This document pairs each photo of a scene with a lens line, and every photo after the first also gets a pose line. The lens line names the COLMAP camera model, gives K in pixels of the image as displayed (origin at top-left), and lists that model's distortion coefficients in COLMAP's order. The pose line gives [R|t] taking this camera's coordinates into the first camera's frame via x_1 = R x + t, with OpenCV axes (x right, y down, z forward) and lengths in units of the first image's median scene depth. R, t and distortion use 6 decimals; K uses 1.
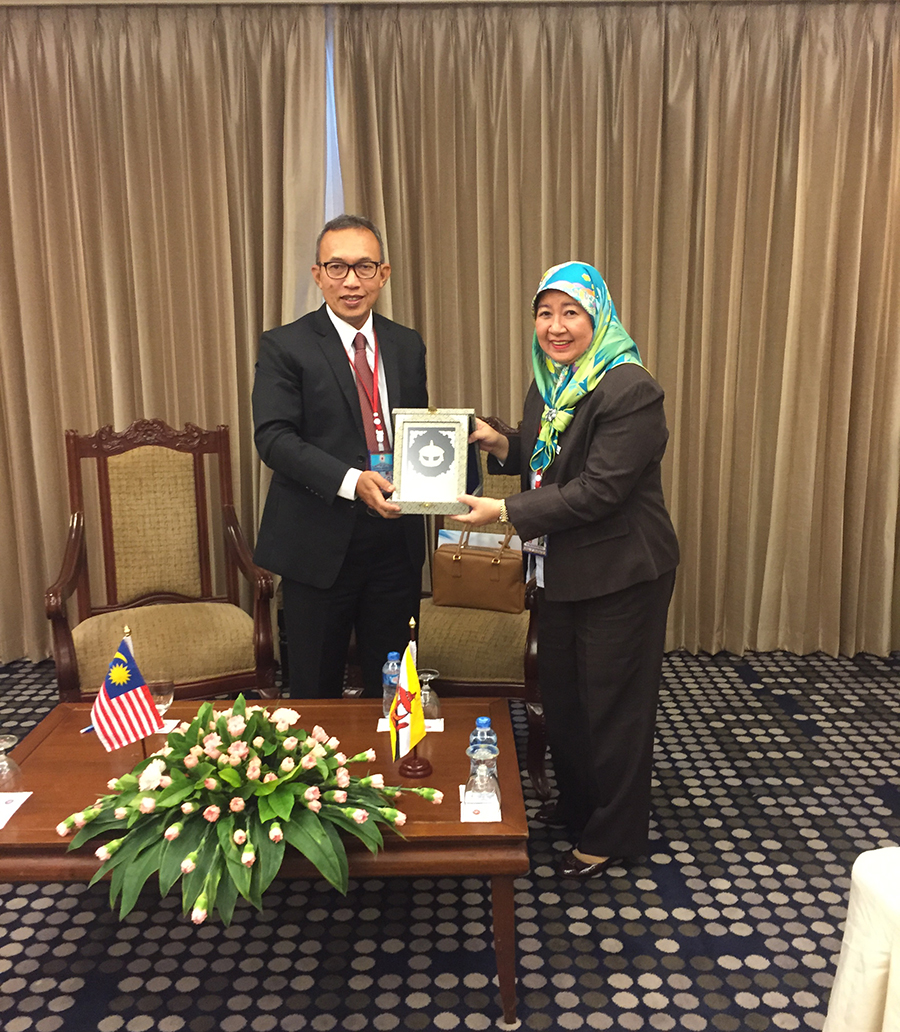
lens RADIAL K [[980.7, 0, 465.0], [0, 980.7, 539.3], [0, 0, 1]] dist [0.060542, 0.000000]
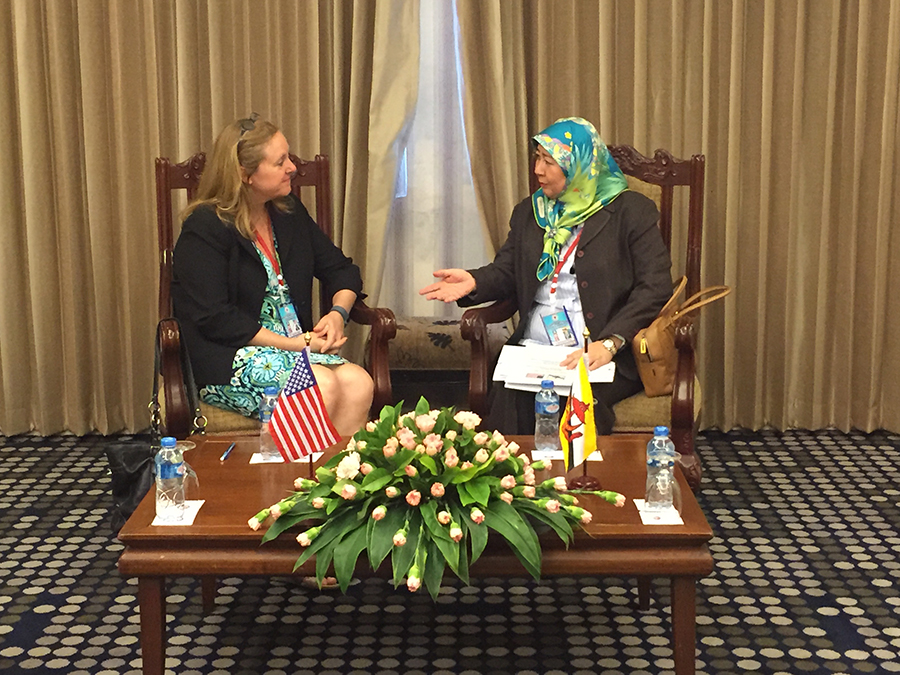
lens RADIAL K [[1393.2, 0, 450.7], [0, 1393.2, 338.0], [0, 0, 1]] dist [0.053489, 0.000000]
pose [[0.999866, 0.004717, -0.015678, -0.184523], [-0.005101, 0.999685, -0.024592, 0.137494], [0.015557, 0.024669, 0.999575, -0.439343]]
